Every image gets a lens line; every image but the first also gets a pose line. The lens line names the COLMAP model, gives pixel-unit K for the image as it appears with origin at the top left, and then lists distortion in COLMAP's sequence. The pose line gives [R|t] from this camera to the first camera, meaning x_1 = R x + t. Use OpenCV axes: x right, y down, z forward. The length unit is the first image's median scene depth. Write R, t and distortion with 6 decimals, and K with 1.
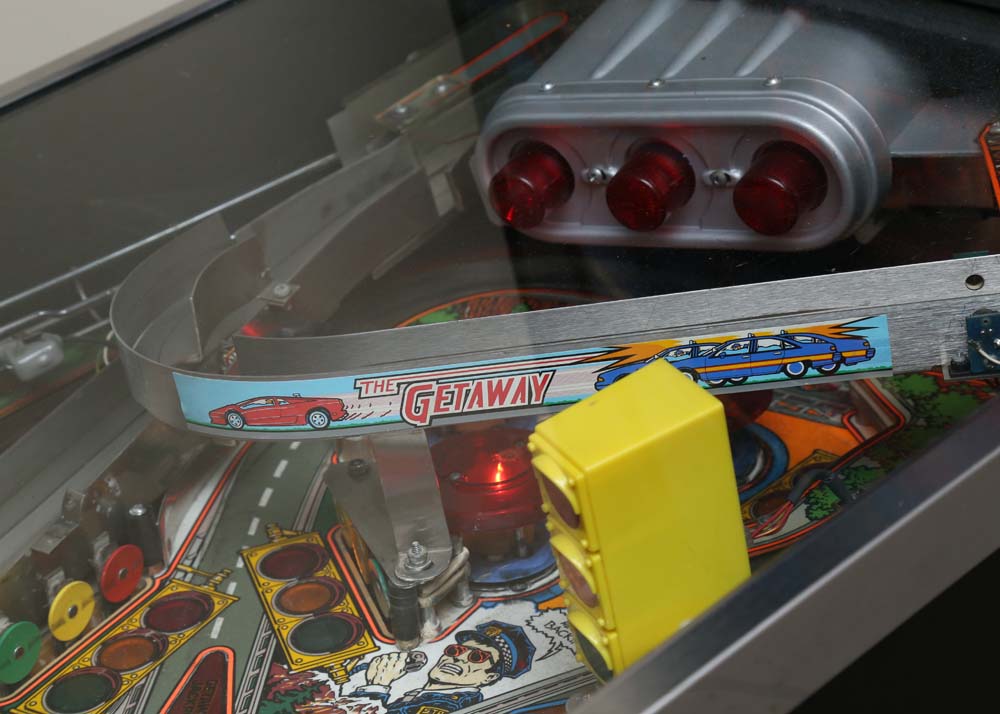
lens RADIAL K [[2075.2, 0, 500.0], [0, 2075.2, 357.0], [0, 0, 1]] dist [0.244680, 0.115125]
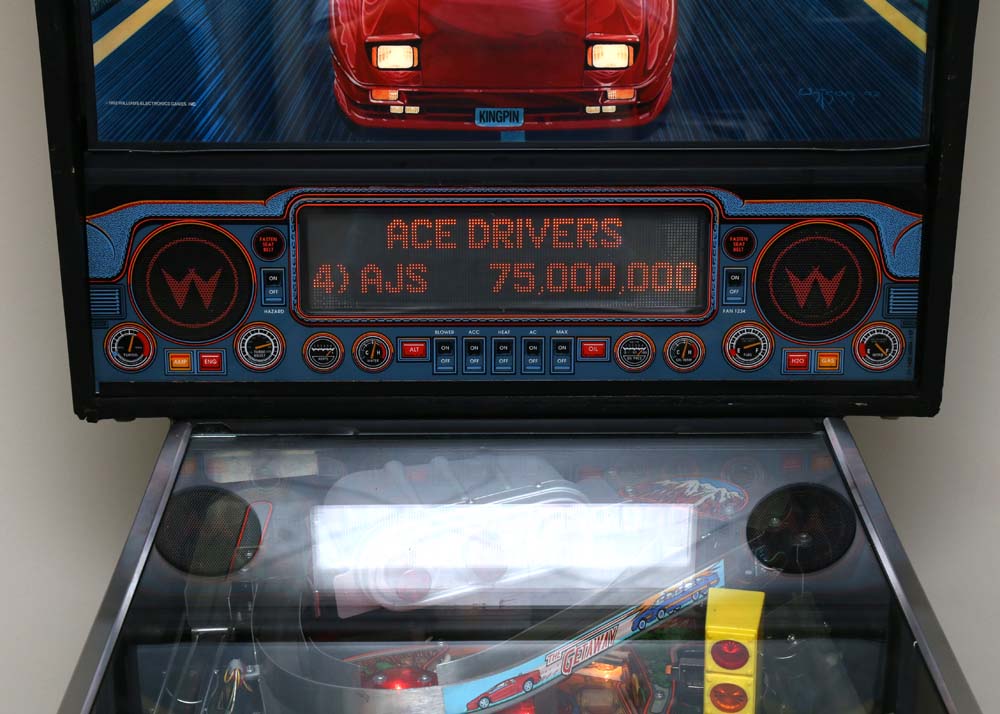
lens RADIAL K [[1830.2, 0, 482.9], [0, 1830.2, 344.7], [0, 0, 1]] dist [0.164124, -0.028859]
pose [[0.625989, -0.085610, 0.775119, -1.233156], [0.313368, 0.937790, -0.149500, -0.019216], [-0.714100, 0.336483, 0.613874, -0.035346]]
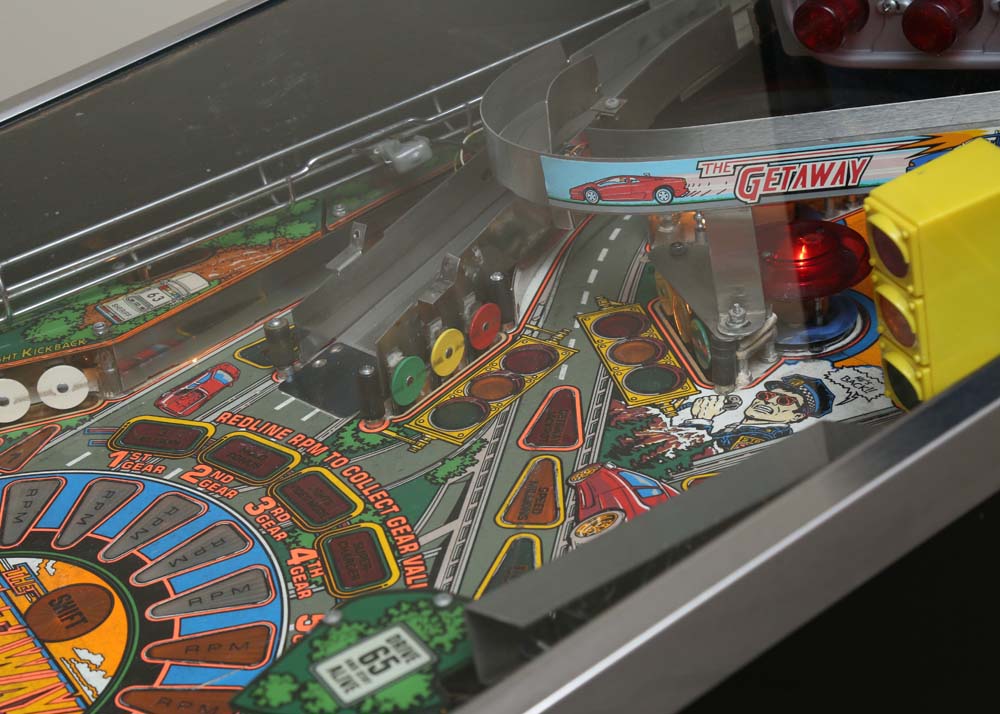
lens RADIAL K [[1772.3, 0, 500.0], [0, 1772.3, 357.0], [0, 0, 1]] dist [0.182694, -0.061237]
pose [[0.995481, 0.037961, -0.087042, -0.083382], [-0.032914, 0.997733, 0.058704, 0.061982], [0.089073, -0.055574, 0.994473, -0.031449]]
